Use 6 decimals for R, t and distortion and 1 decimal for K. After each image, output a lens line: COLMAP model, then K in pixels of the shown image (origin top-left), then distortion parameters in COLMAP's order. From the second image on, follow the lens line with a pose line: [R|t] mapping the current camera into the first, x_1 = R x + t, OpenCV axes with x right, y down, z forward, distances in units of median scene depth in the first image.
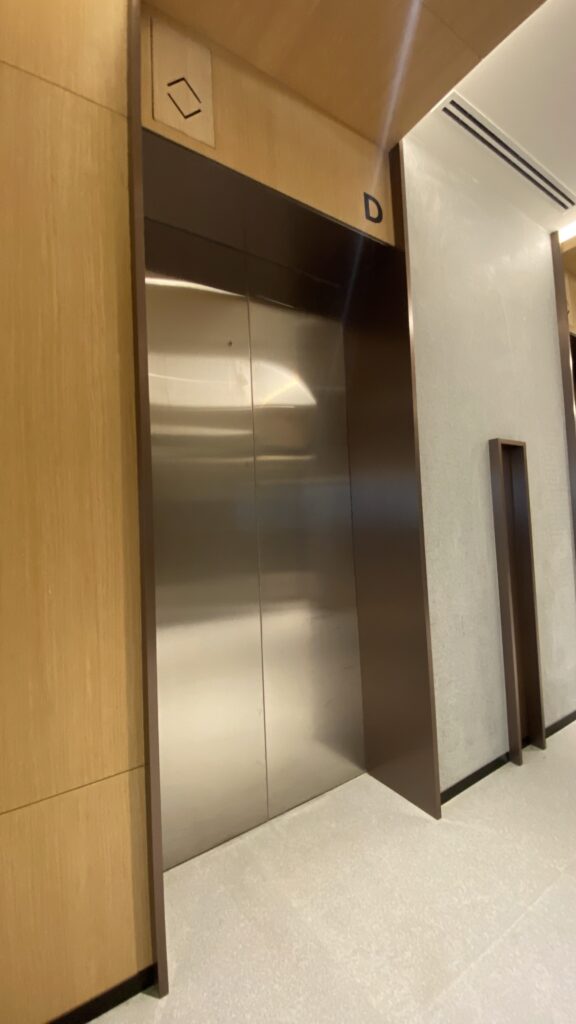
lens RADIAL K [[419.1, 0, 289.9], [0, 419.1, 509.0], [0, 0, 1]] dist [-0.002099, -0.000830]
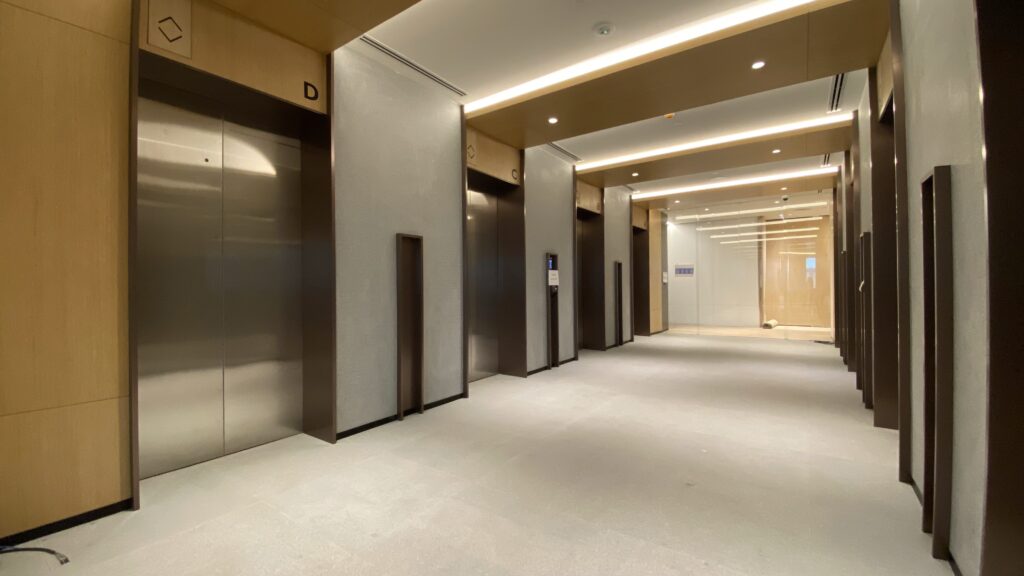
lens RADIAL K [[419.1, 0, 508.5], [0, 419.1, 292.7], [0, 0, 1]] dist [-0.002099, -0.000830]
pose [[0.914626, 0.045610, 0.401721, 0.333370], [-0.063109, 0.997543, 0.030427, -0.012008], [-0.399346, -0.053182, 0.915257, -1.049180]]
